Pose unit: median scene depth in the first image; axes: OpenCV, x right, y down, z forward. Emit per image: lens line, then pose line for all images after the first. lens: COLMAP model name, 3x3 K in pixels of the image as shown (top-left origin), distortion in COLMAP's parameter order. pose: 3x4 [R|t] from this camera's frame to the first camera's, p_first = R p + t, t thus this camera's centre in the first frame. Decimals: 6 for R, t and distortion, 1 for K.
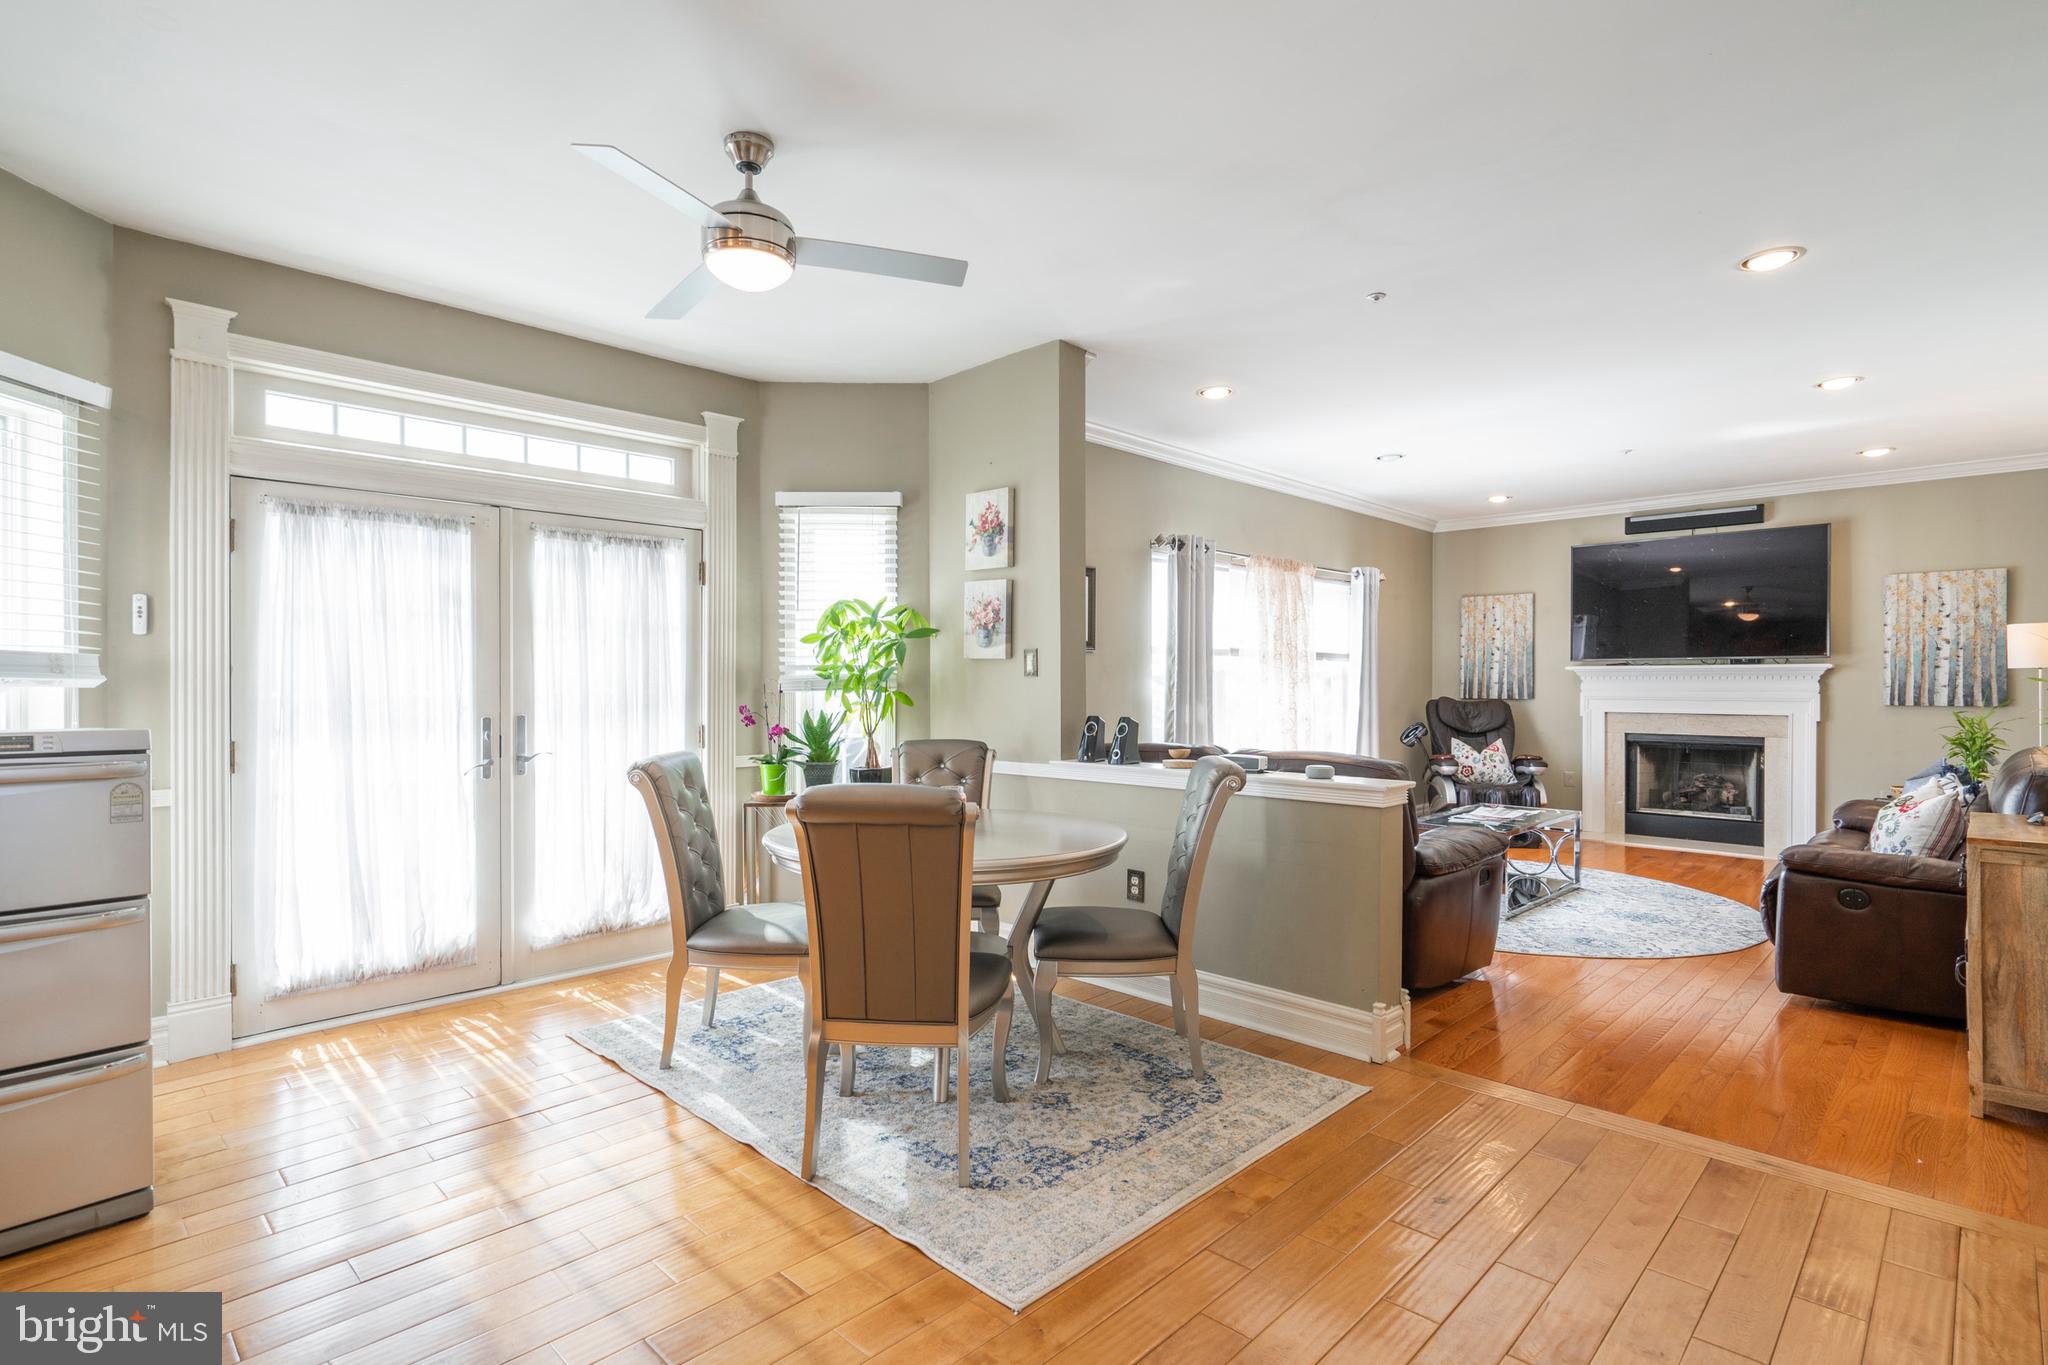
lens RADIAL K [[988.1, 0, 1009.7], [0, 988.1, 685.2], [0, 0, 1]] dist [0.002248, 0.000804]
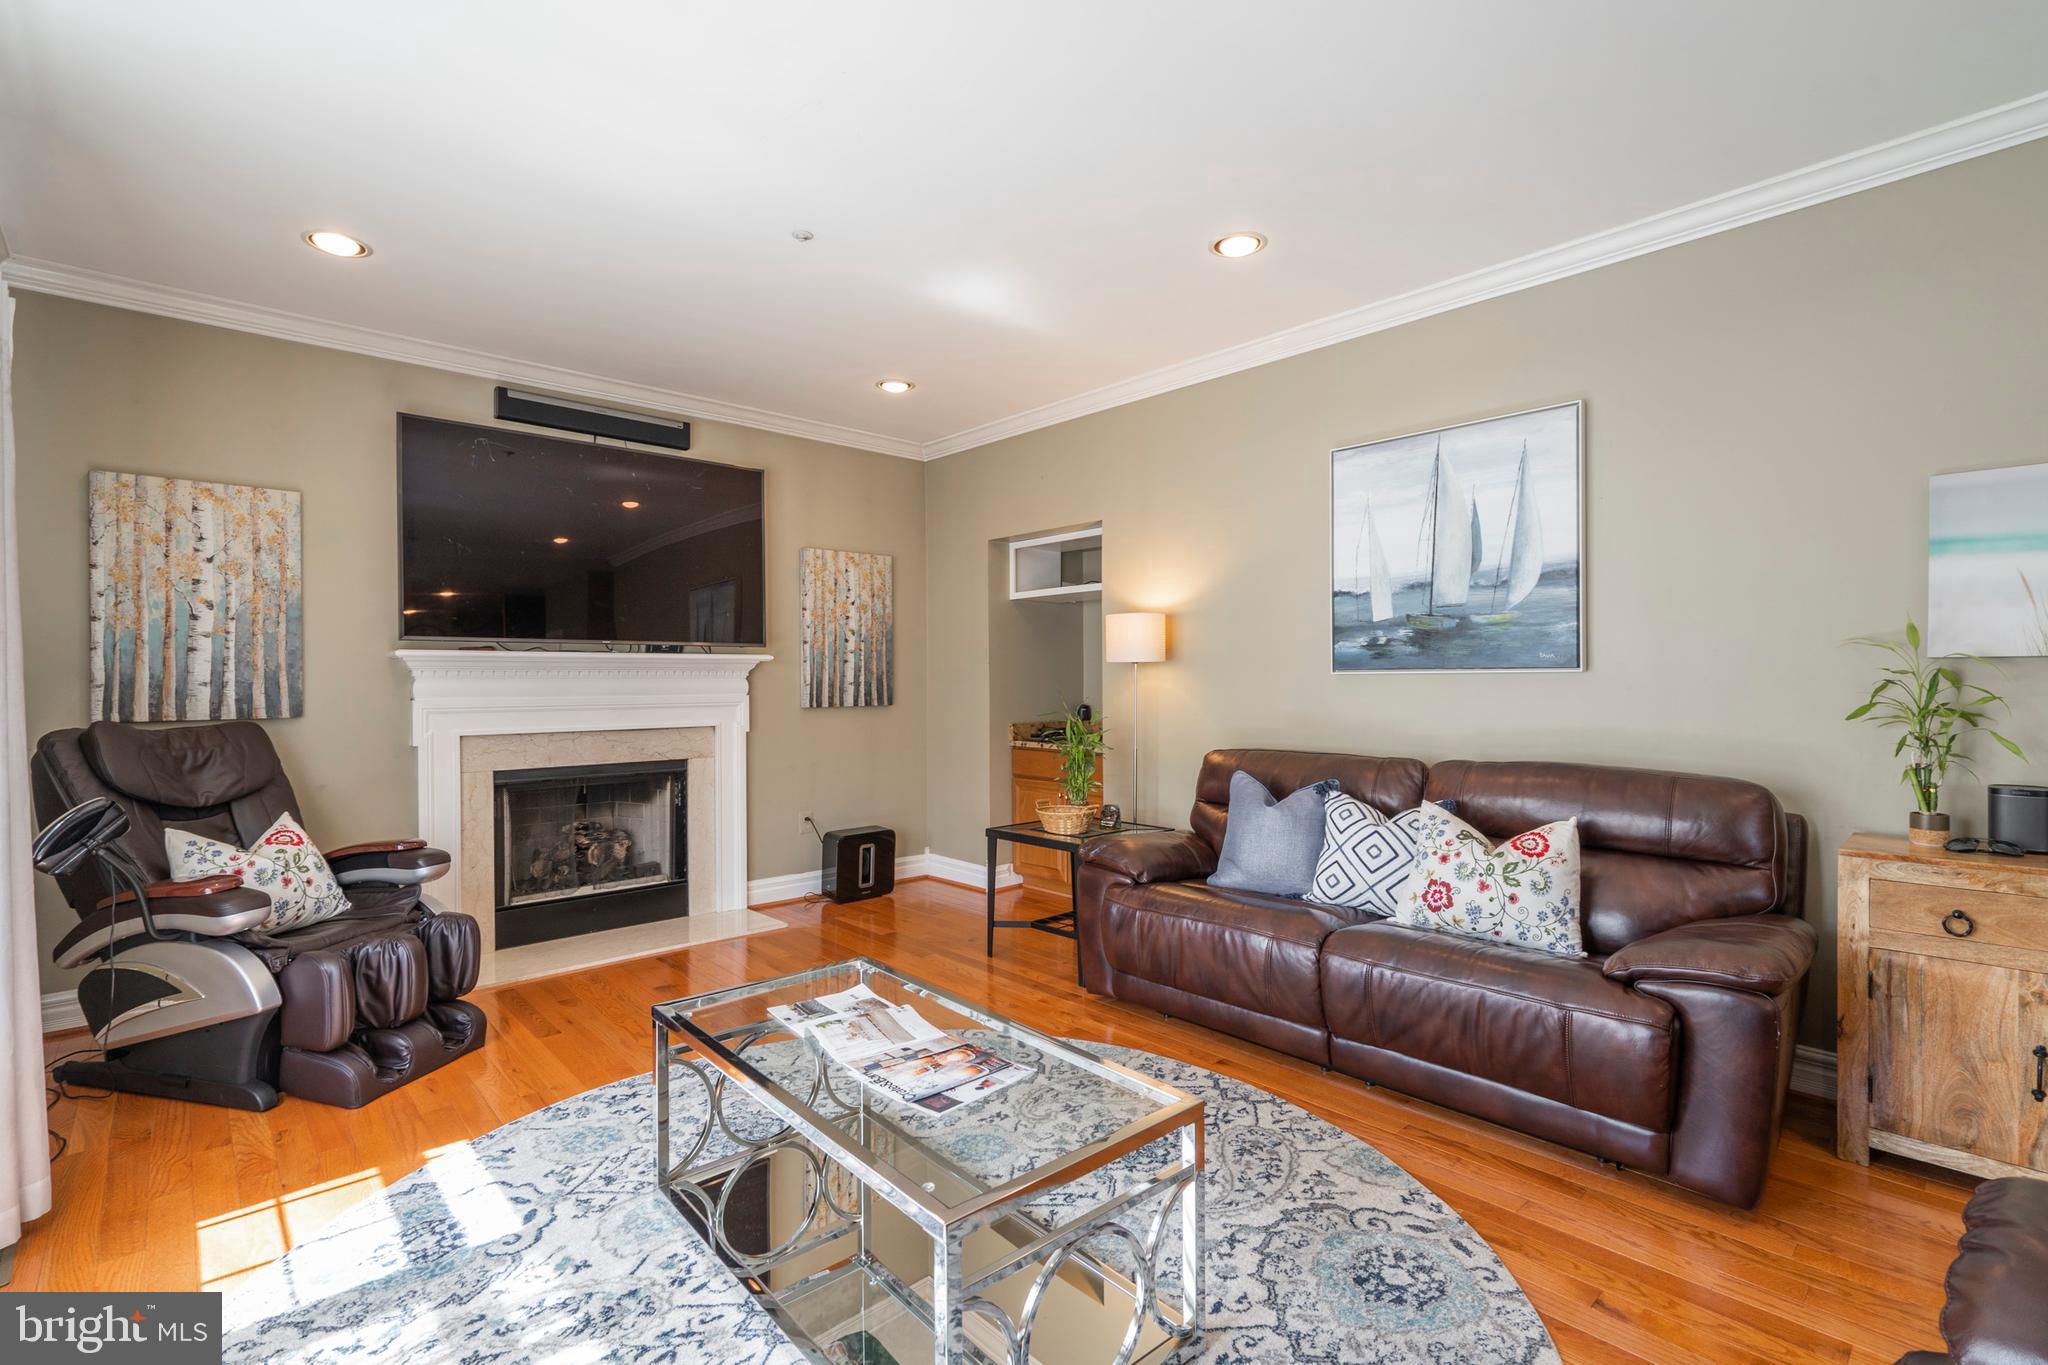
lens RADIAL K [[917.6, 0, 1024.0], [0, 917.6, 682.5], [0, 0, 1]] dist [-0.011220, 0.000217]
pose [[0.037308, -0.004727, 0.999293, 0.139628], [0.007506, 0.999962, 0.004450, -0.002435], [-0.999276, 0.007335, 0.037342, 0.815998]]
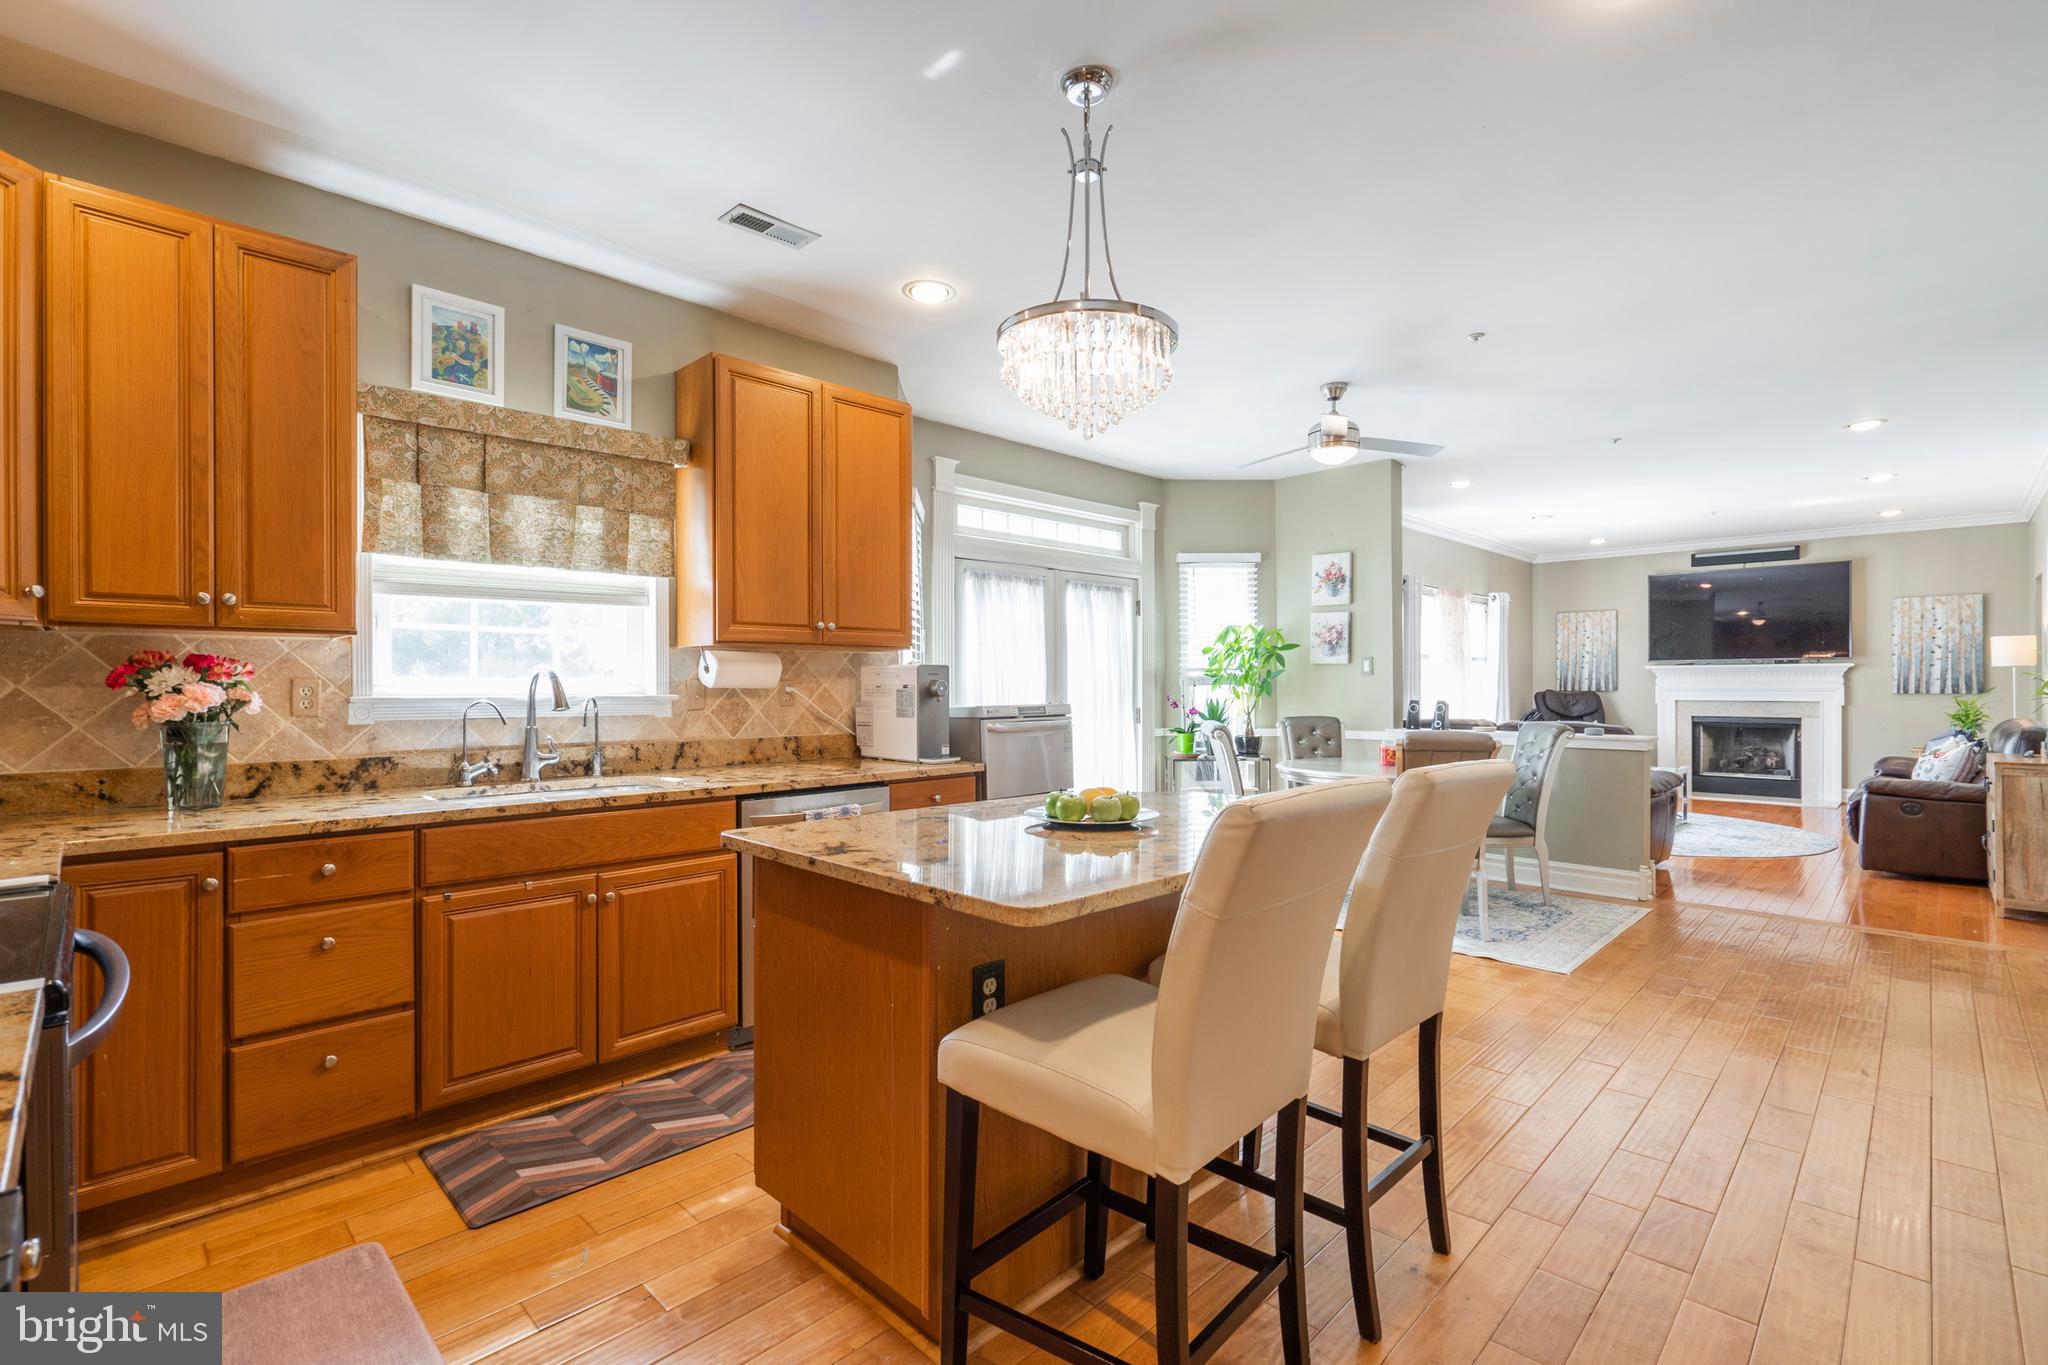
lens RADIAL K [[919.4, 0, 1024.0], [0, 919.4, 682.5], [0, 0, 1]] dist [0.004324, 0.000239]
pose [[0.999967, -0.004938, 0.006437, -0.341321], [0.004953, 0.999985, -0.002399, 0.002374], [-0.006425, 0.002431, 0.999976, -0.282380]]
